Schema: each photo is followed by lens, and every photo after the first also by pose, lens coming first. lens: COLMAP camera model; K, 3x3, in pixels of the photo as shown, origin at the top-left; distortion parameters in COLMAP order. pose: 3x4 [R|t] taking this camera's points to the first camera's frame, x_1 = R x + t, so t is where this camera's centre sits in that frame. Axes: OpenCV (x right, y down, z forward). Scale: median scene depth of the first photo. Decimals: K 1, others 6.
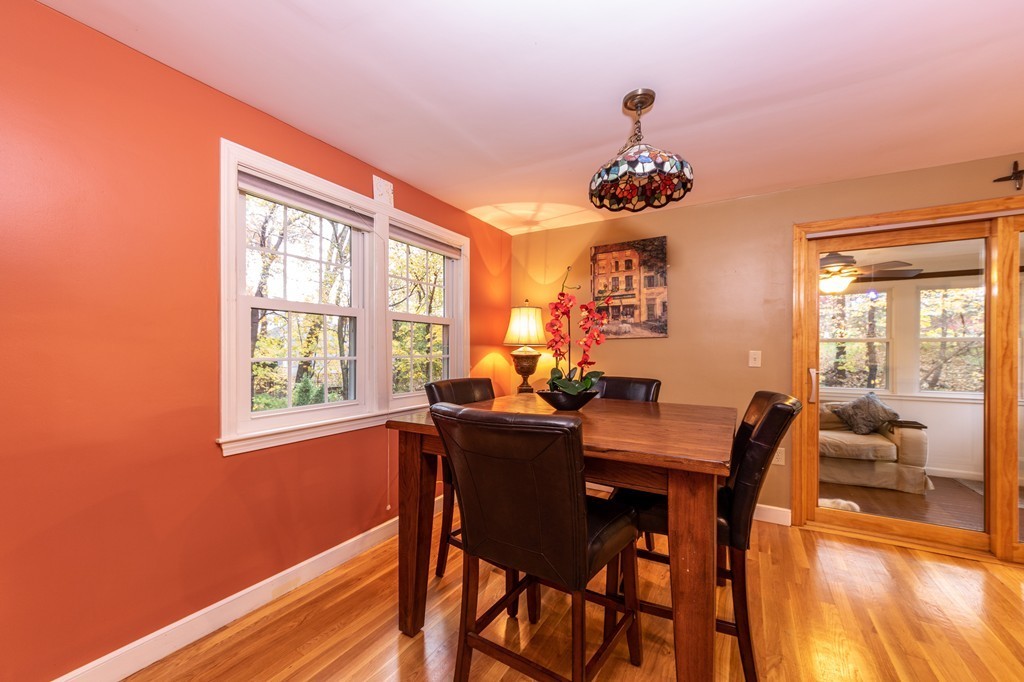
lens RADIAL K [[403.4, 0, 512.9], [0, 403.4, 349.5], [0, 0, 1]] dist [0.000719, 0.000449]
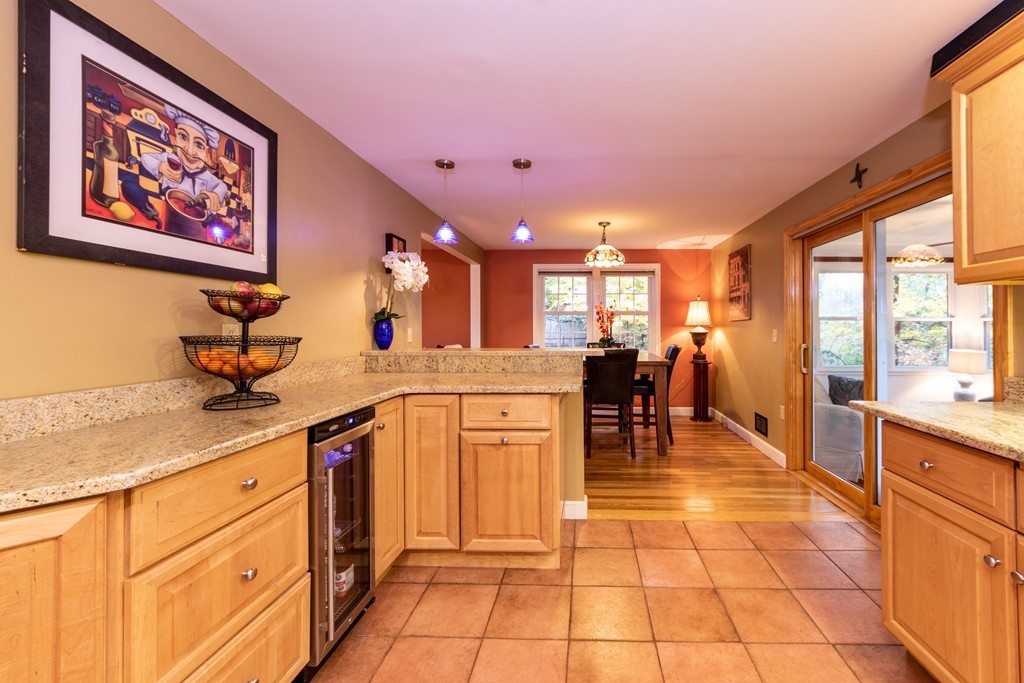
lens RADIAL K [[431.0, 0, 579.4], [0, 431.0, 325.4], [0, 0, 1]] dist [0.001190, -0.003972]
pose [[0.490724, -0.005292, -0.871299, 1.246212], [-0.004127, 0.999956, -0.008398, 0.002595], [0.871305, 0.007717, 0.490680, -0.177470]]
